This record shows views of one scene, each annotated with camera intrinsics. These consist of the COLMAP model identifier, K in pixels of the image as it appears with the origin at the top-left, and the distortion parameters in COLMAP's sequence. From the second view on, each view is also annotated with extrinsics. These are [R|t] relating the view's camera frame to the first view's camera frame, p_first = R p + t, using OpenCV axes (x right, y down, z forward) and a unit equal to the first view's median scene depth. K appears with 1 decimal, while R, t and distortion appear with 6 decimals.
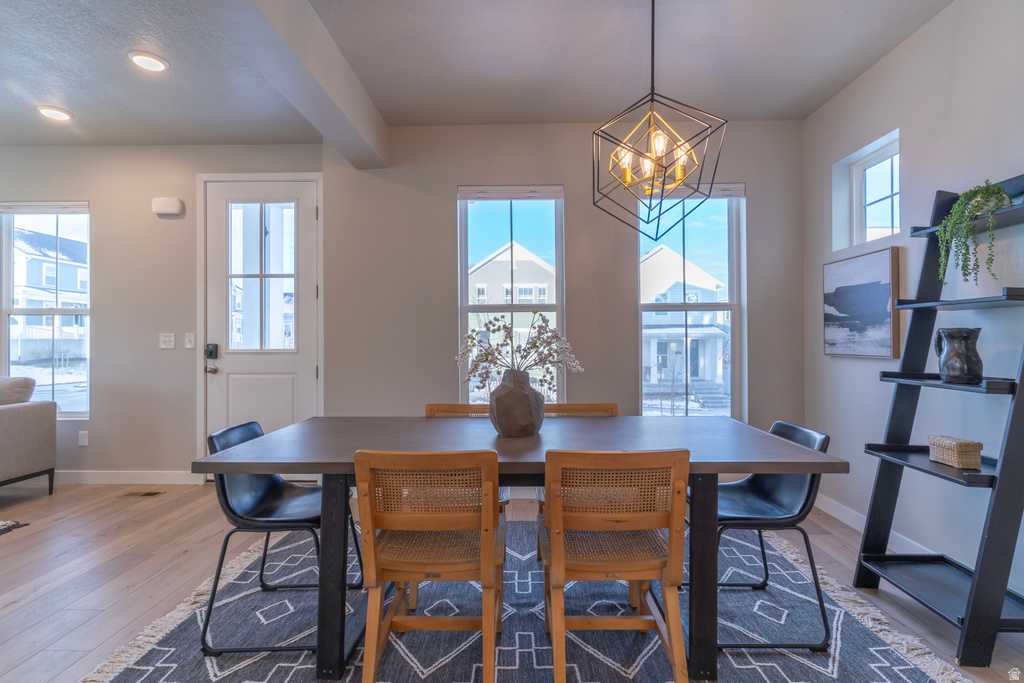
lens RADIAL K [[493.3, 0, 511.0], [0, 493.3, 343.6], [0, 0, 1]] dist [0.004446, -0.000506]
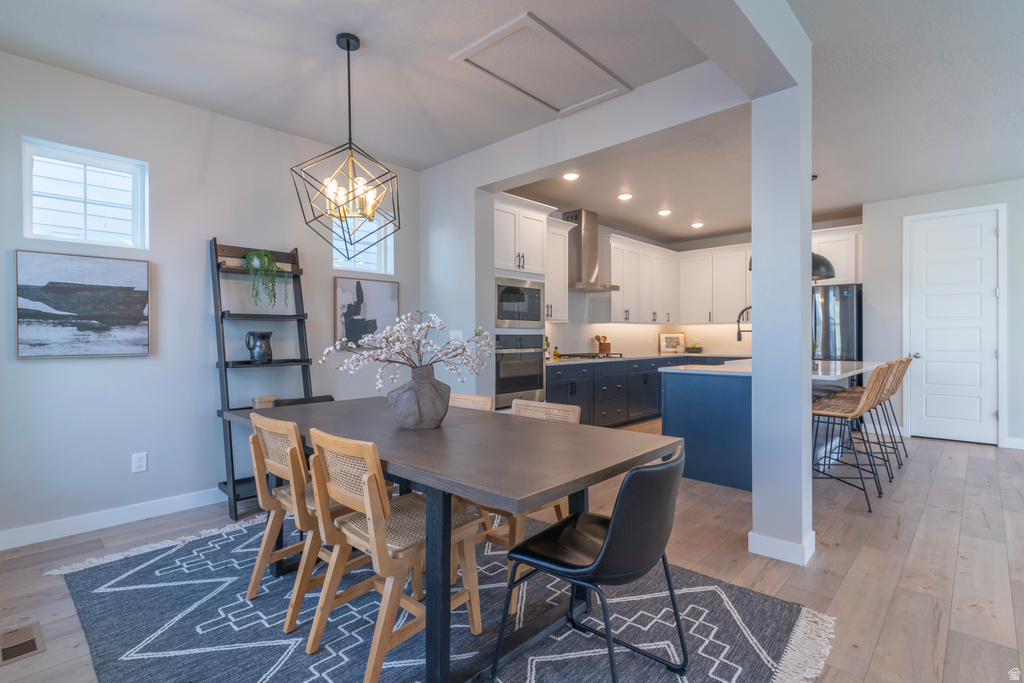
lens RADIAL K [[493.3, 0, 514.4], [0, 493.3, 338.0], [0, 0, 1]] dist [0.004446, -0.000506]
pose [[-0.742661, 0.004357, 0.669653, -0.560979], [0.011094, 0.999922, 0.005798, -0.006484], [-0.669575, 0.011735, -0.742651, 1.075151]]
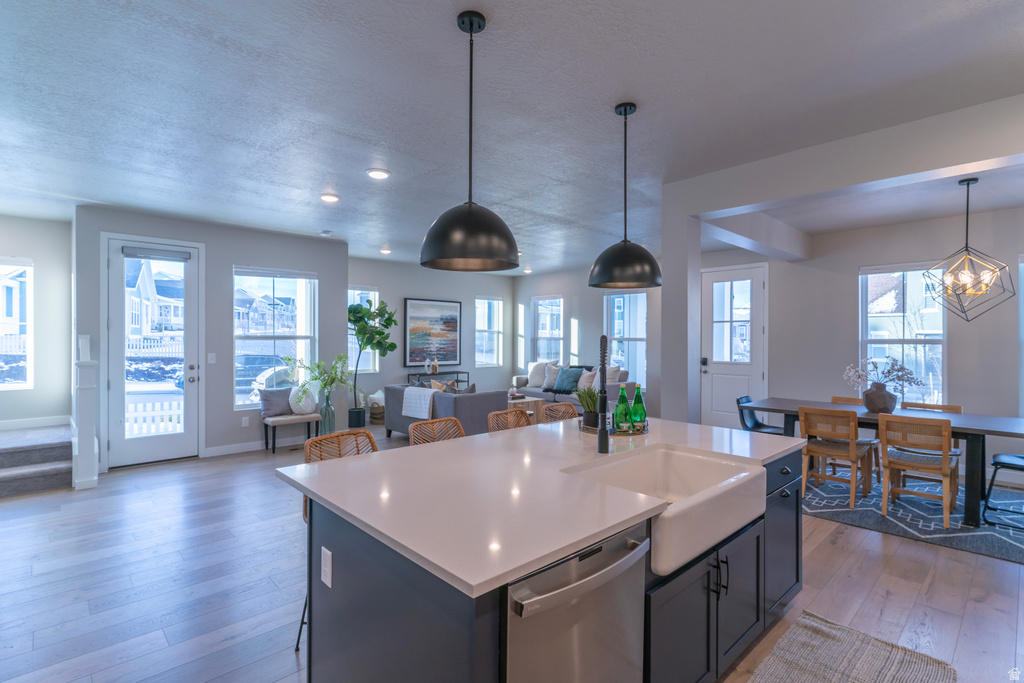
lens RADIAL K [[493.3, 0, 510.3], [0, 493.3, 339.5], [0, 0, 1]] dist [0.004446, -0.000506]
pose [[0.705669, 0.006838, -0.708508, 0.264545], [-0.010914, 0.999940, -0.001219, -0.073910], [0.708457, 0.008593, 0.705701, -1.076523]]
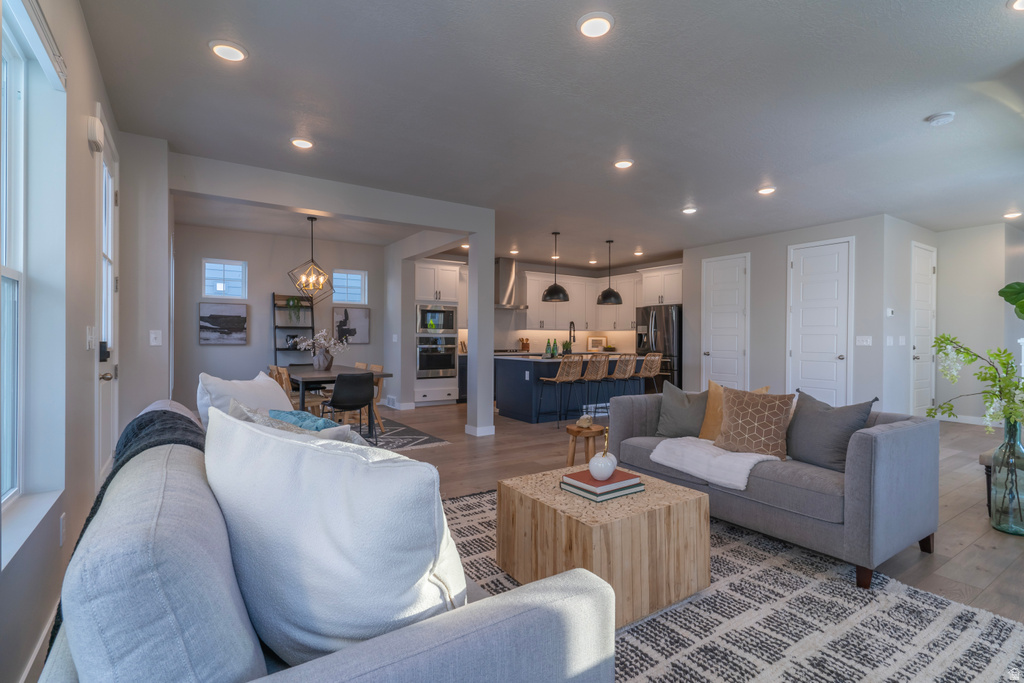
lens RADIAL K [[493.3, 0, 506.6], [0, 493.3, 338.9], [0, 0, 1]] dist [0.004446, -0.000506]
pose [[-0.575746, -0.001244, 0.817628, -1.926496], [0.002257, 0.999993, 0.003110, -0.005383], [-0.817626, 0.003636, -0.575739, 1.163700]]
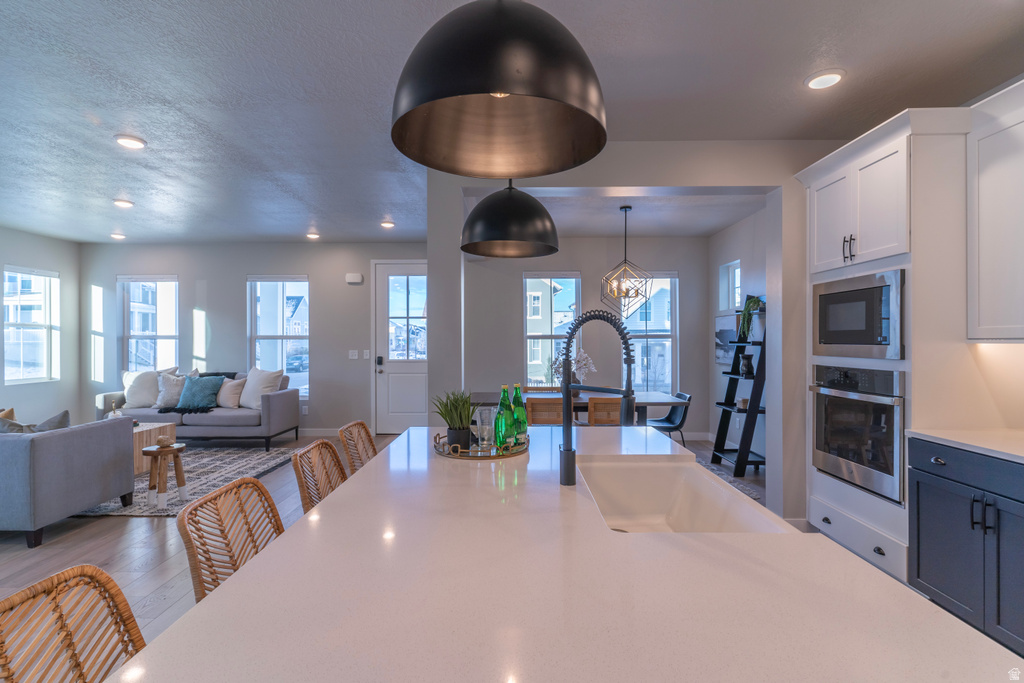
lens RADIAL K [[493.3, 0, 508.8], [0, 493.3, 343.8], [0, 0, 1]] dist [0.004446, -0.000506]
pose [[0.999773, -0.000835, 0.021295, -0.226787], [0.000867, 0.999999, -0.001480, -0.051643], [-0.021294, 0.001498, 0.999772, -0.943486]]
